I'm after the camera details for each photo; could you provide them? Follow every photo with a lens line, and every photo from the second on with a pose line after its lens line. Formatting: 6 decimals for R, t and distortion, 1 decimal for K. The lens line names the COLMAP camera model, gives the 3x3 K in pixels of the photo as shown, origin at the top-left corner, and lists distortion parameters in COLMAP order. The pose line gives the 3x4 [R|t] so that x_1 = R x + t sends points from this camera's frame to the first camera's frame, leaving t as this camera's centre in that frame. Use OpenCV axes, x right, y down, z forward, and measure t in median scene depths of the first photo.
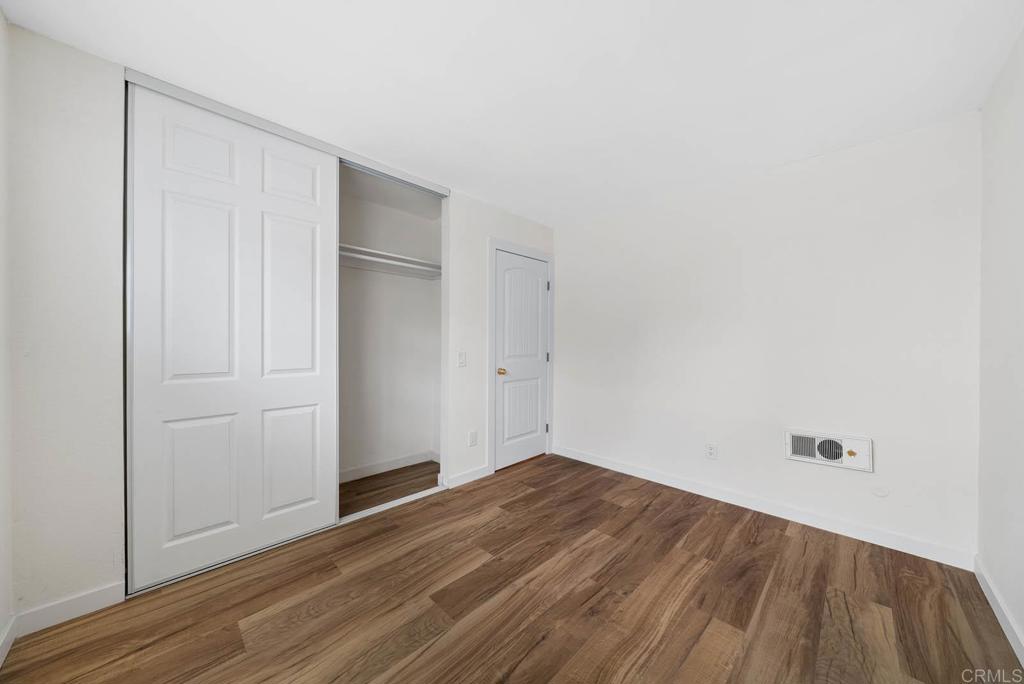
lens RADIAL K [[349.1, 0, 512.0], [0, 349.1, 342.0], [0, 0, 1]] dist [-0.002223, -0.000157]
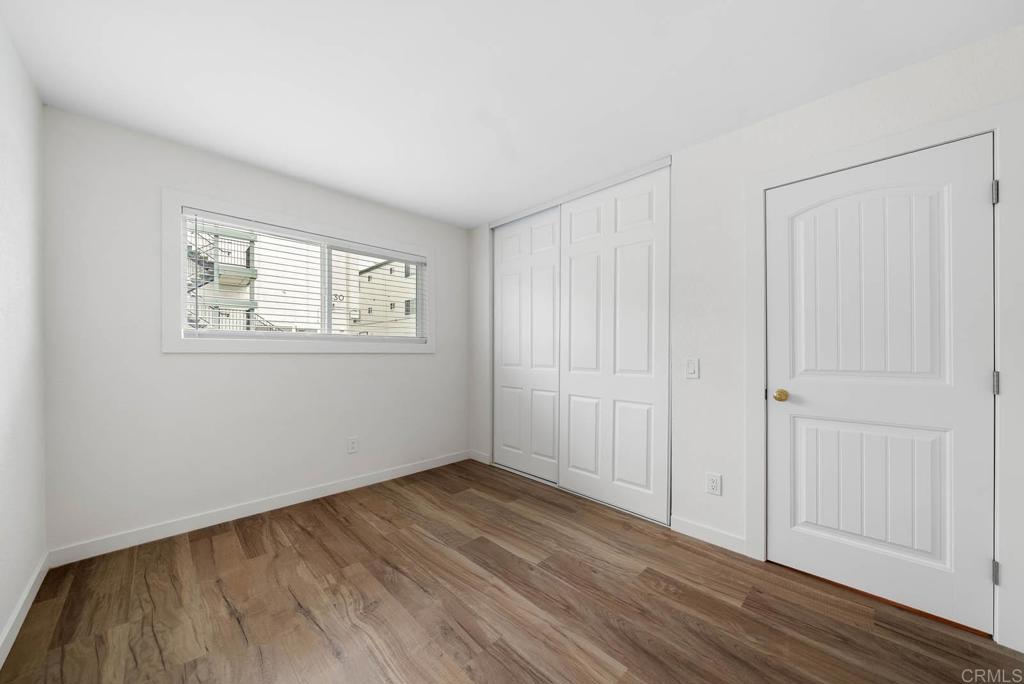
lens RADIAL K [[362.5, 0, 509.2], [0, 362.5, 347.8], [0, 0, 1]] dist [-0.000040, 0.000053]
pose [[-0.011636, -0.007243, -0.999906, 0.936843], [0.000039, 0.999974, -0.007244, 0.017491], [0.999932, -0.000124, -0.011635, 0.912999]]
